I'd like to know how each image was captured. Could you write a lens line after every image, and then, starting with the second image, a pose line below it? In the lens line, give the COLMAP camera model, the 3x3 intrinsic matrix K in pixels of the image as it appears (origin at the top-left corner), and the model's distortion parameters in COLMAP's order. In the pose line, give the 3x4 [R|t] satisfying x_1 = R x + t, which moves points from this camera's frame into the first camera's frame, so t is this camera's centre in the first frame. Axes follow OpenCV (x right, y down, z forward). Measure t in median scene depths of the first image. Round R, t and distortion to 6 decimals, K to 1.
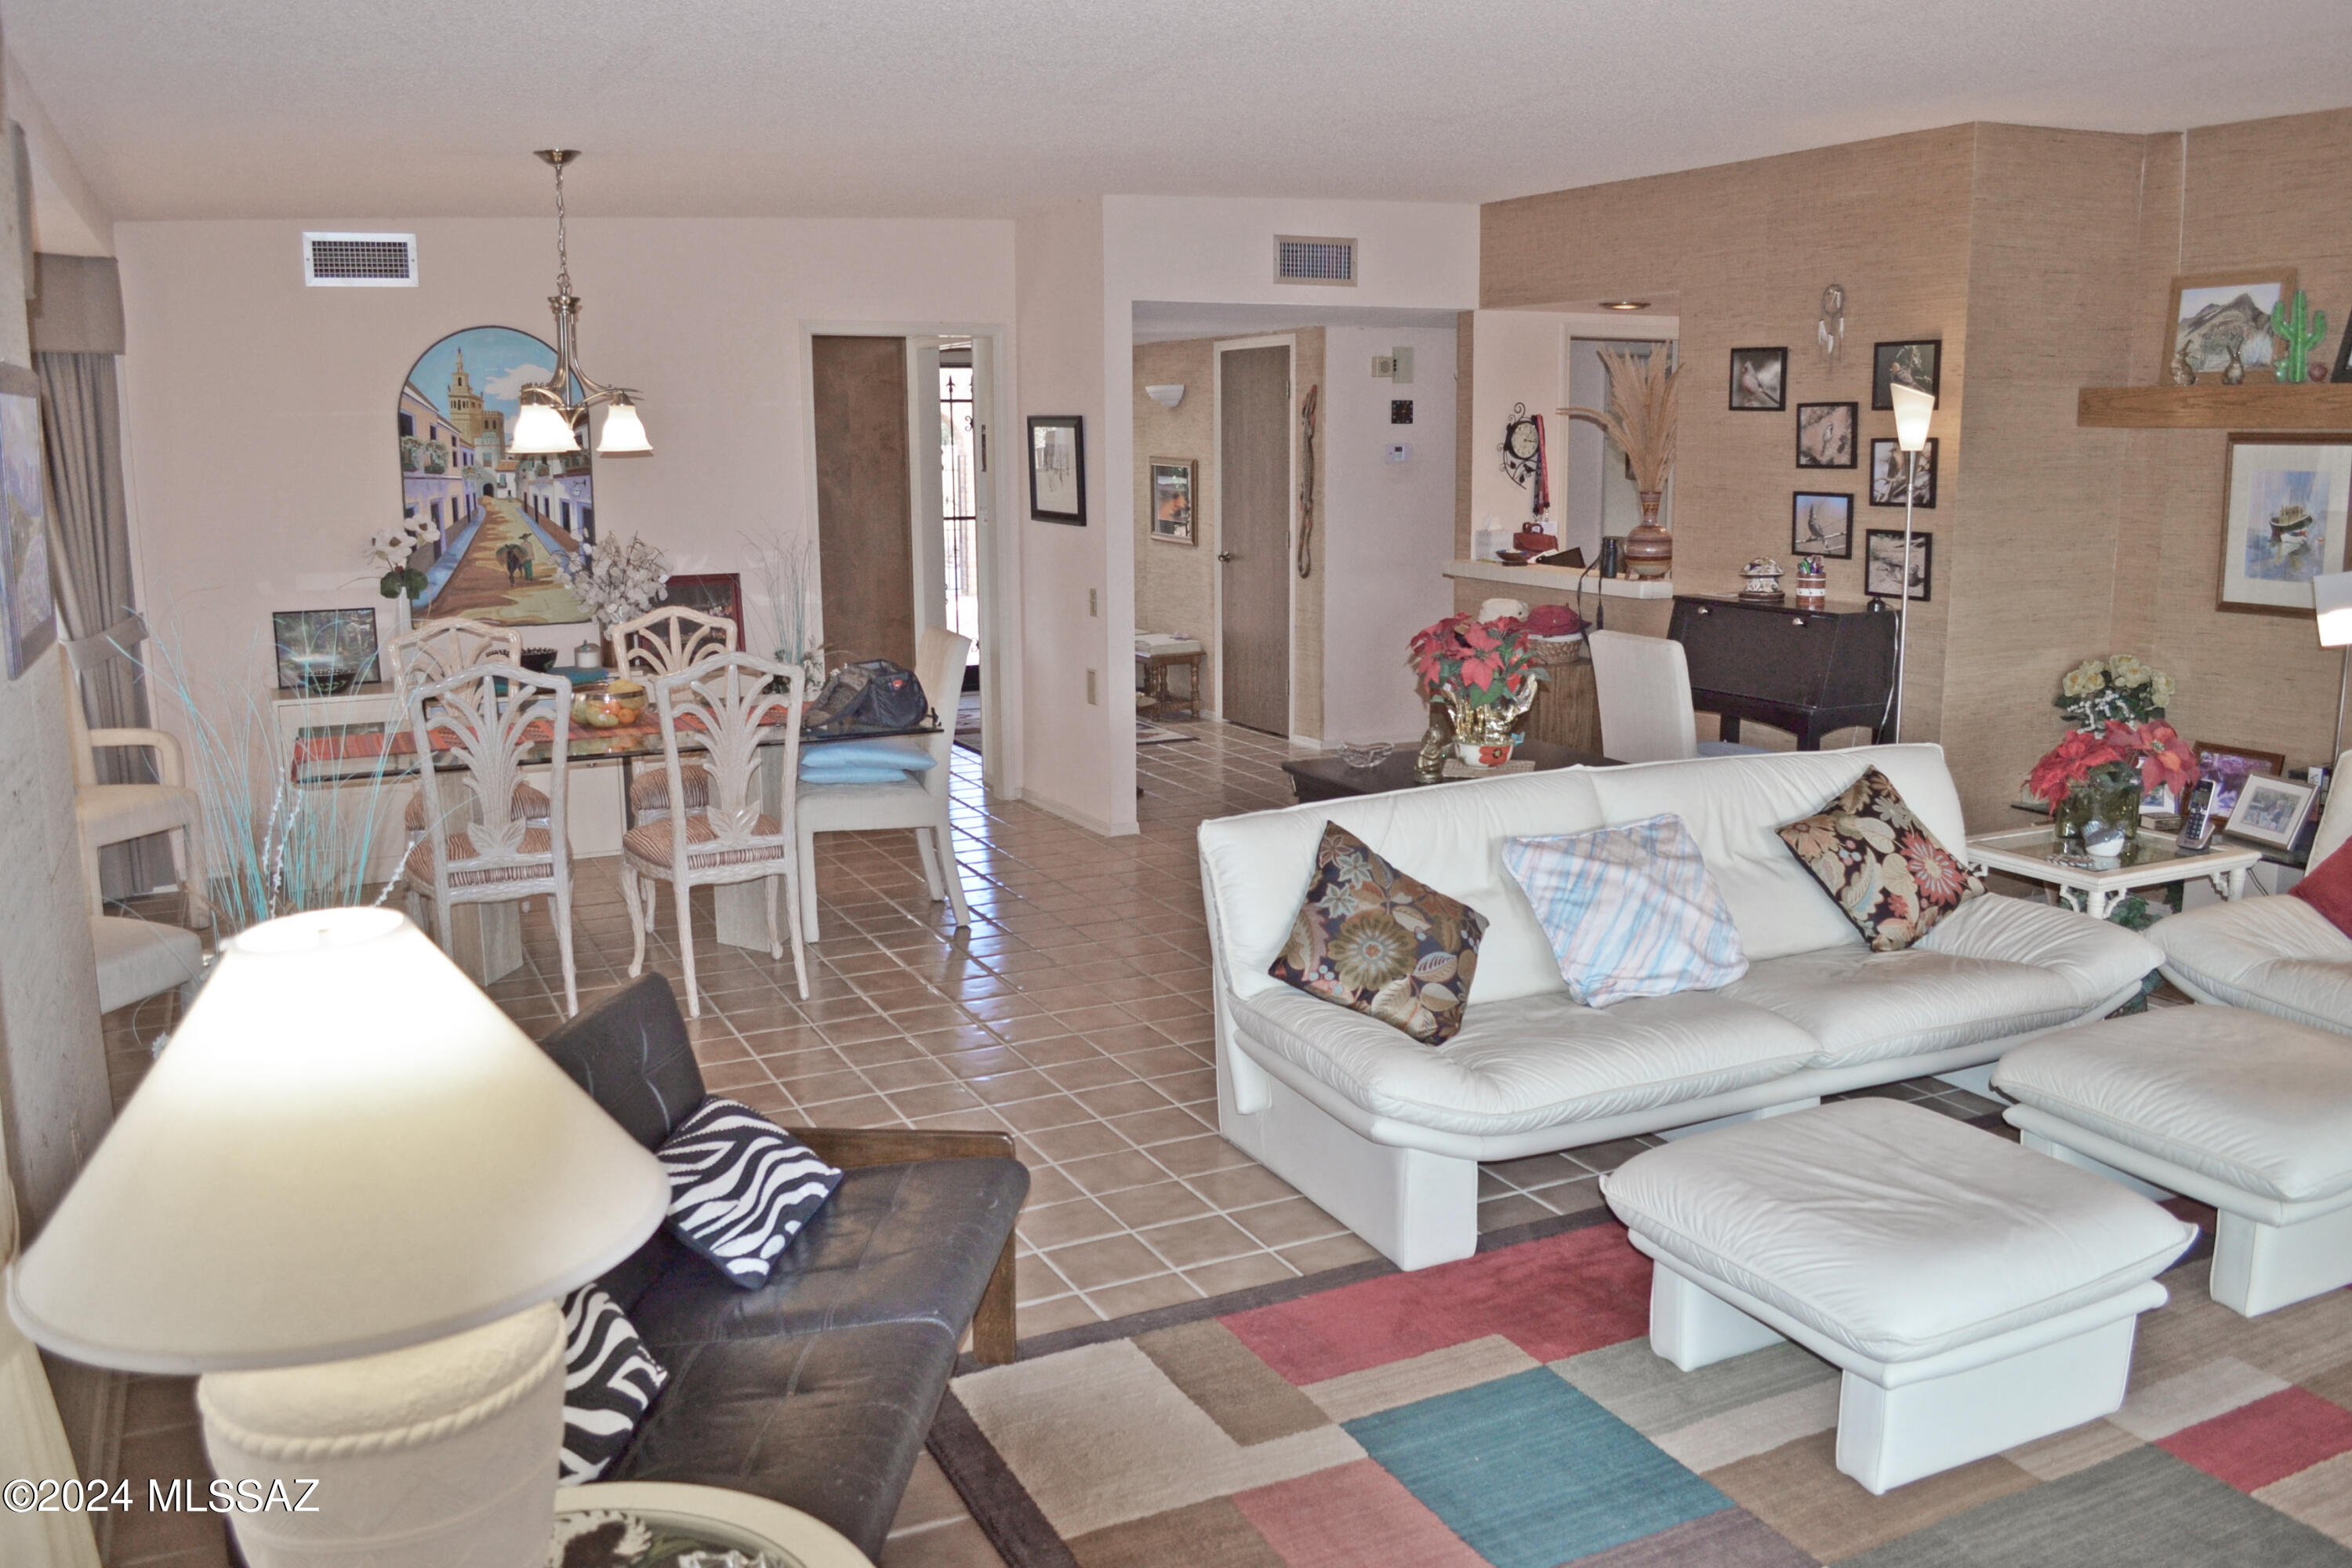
lens RADIAL K [[1909.1, 0, 1186.1], [0, 1909.1, 781.7], [0, 0, 1]] dist [-0.069447, 0.013017]
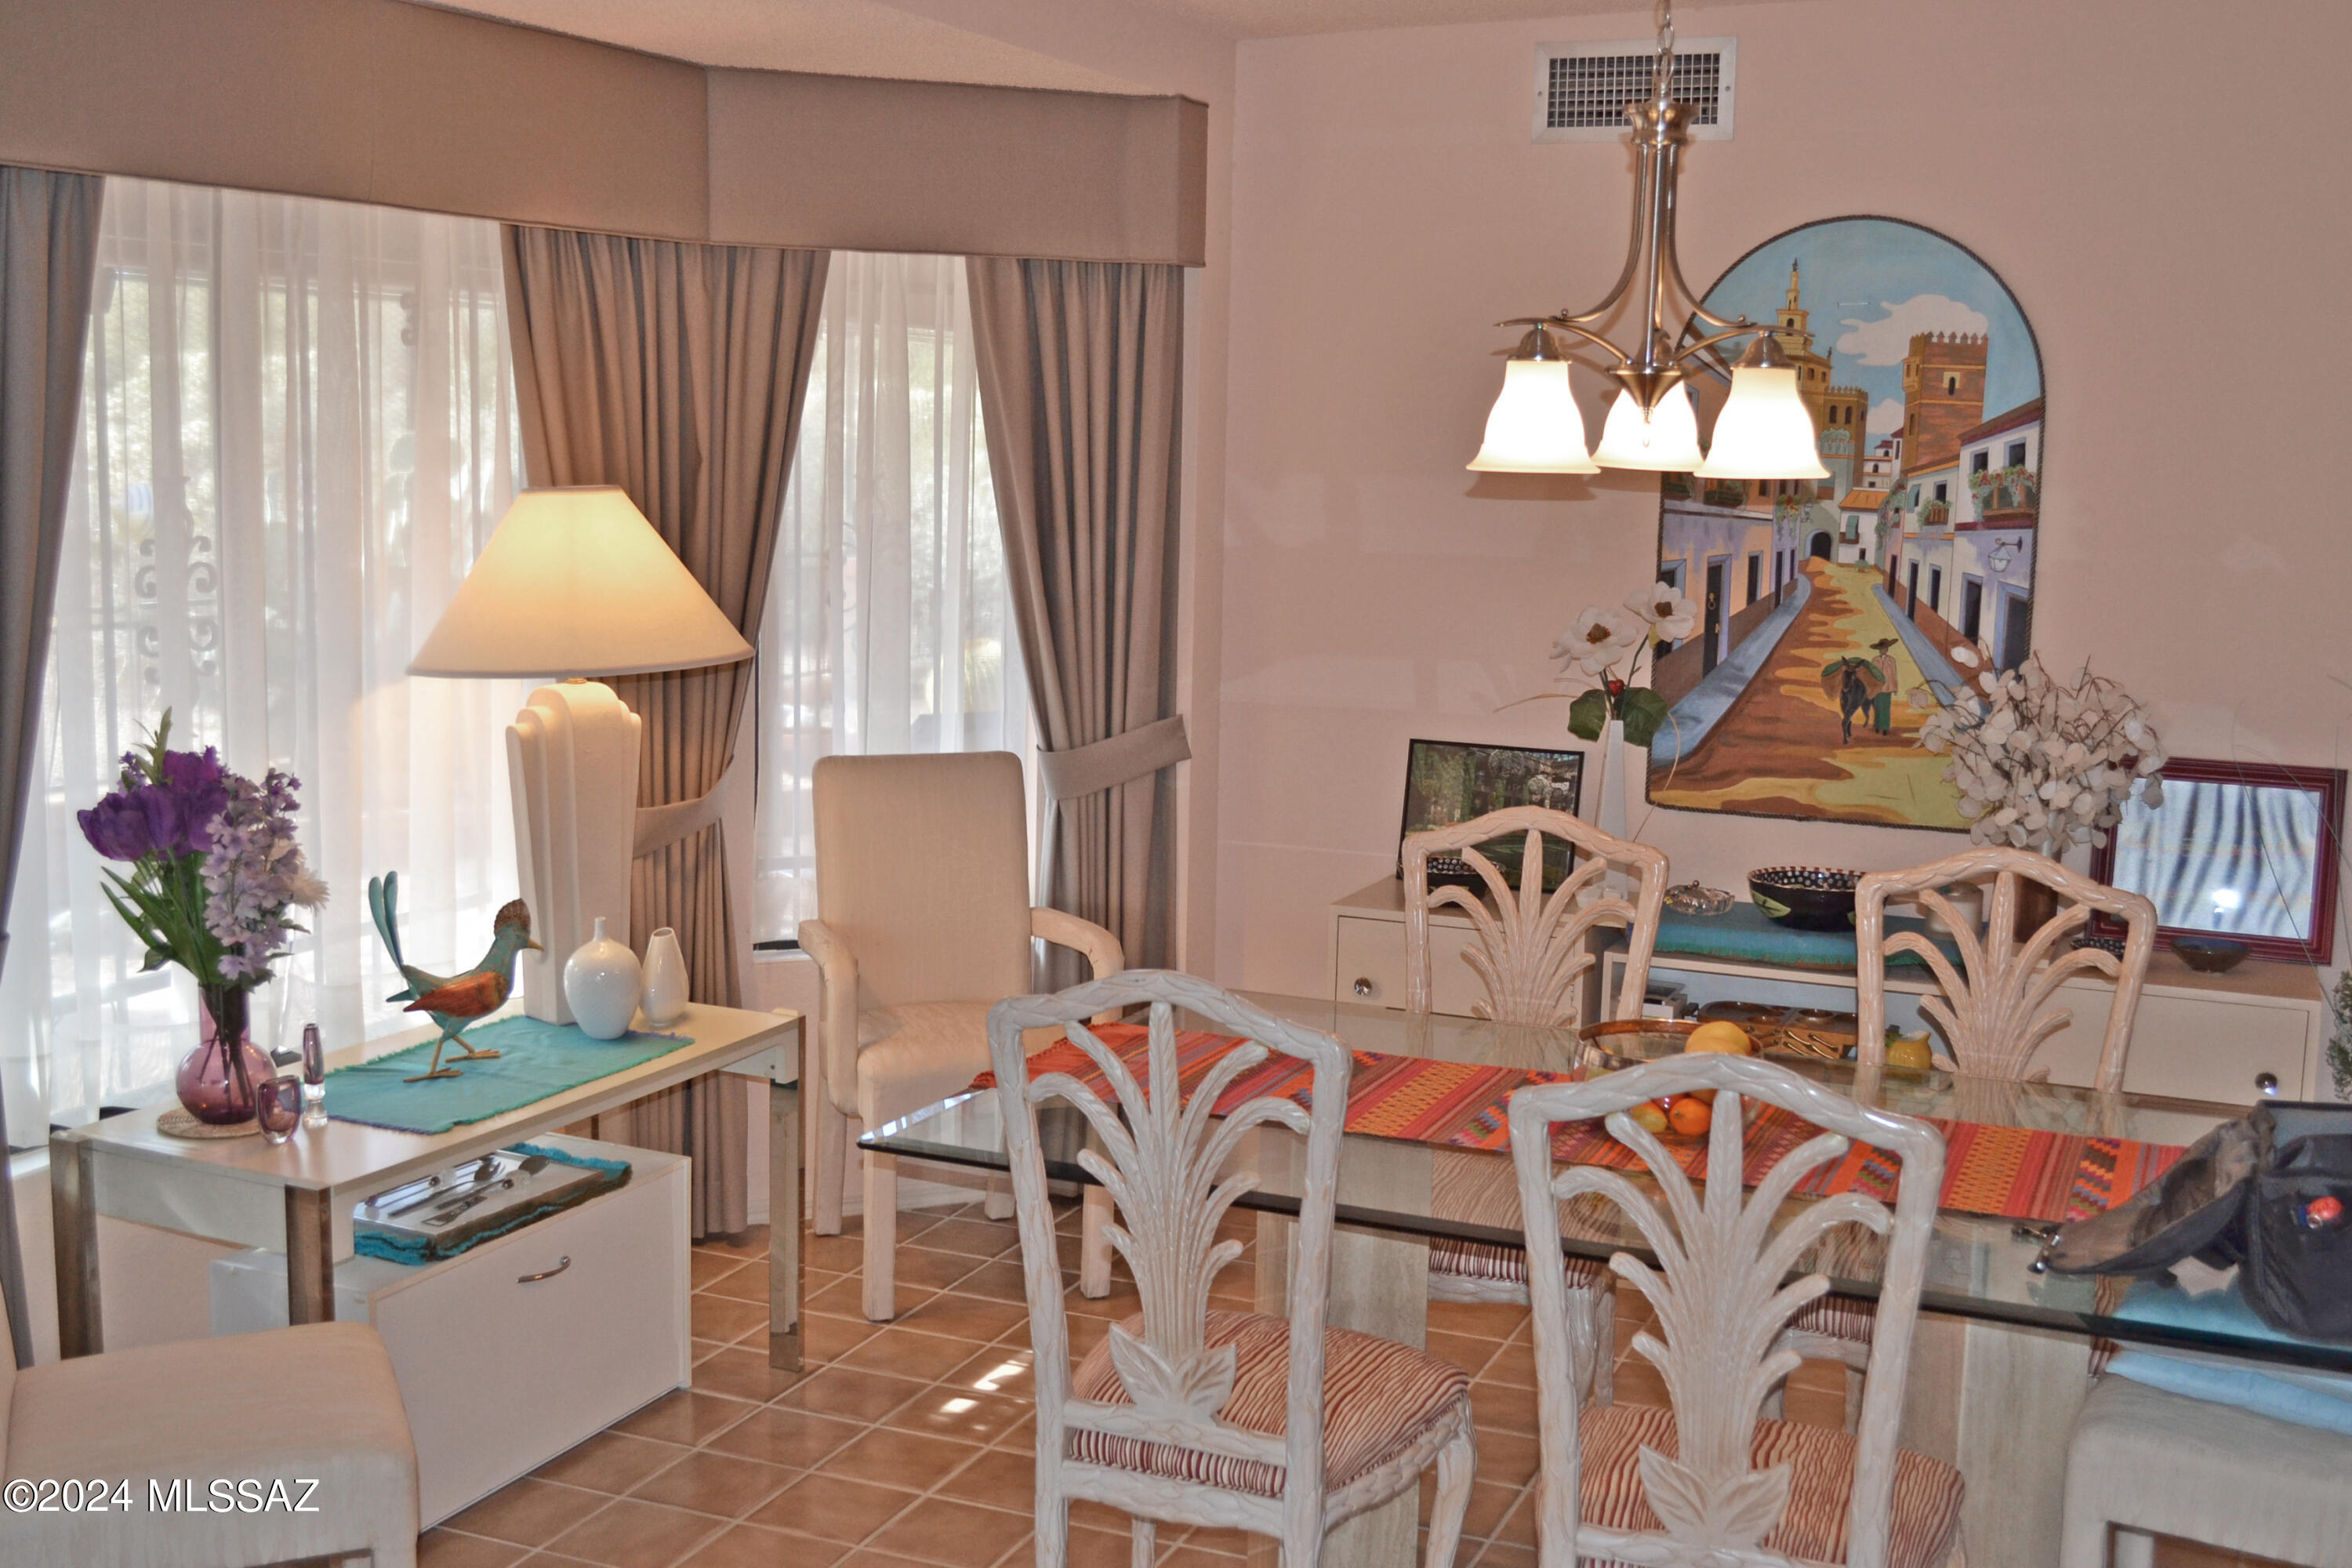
lens RADIAL K [[2605.3, 0, 1184.5], [0, 2605.3, 790.0], [0, 0, 1]] dist [-0.027145, 0.000000]
pose [[0.659661, 0.129508, -0.740321, 0.009753], [-0.165112, 0.985949, 0.025354, -0.022596], [0.733203, 0.105510, 0.671775, 0.118782]]
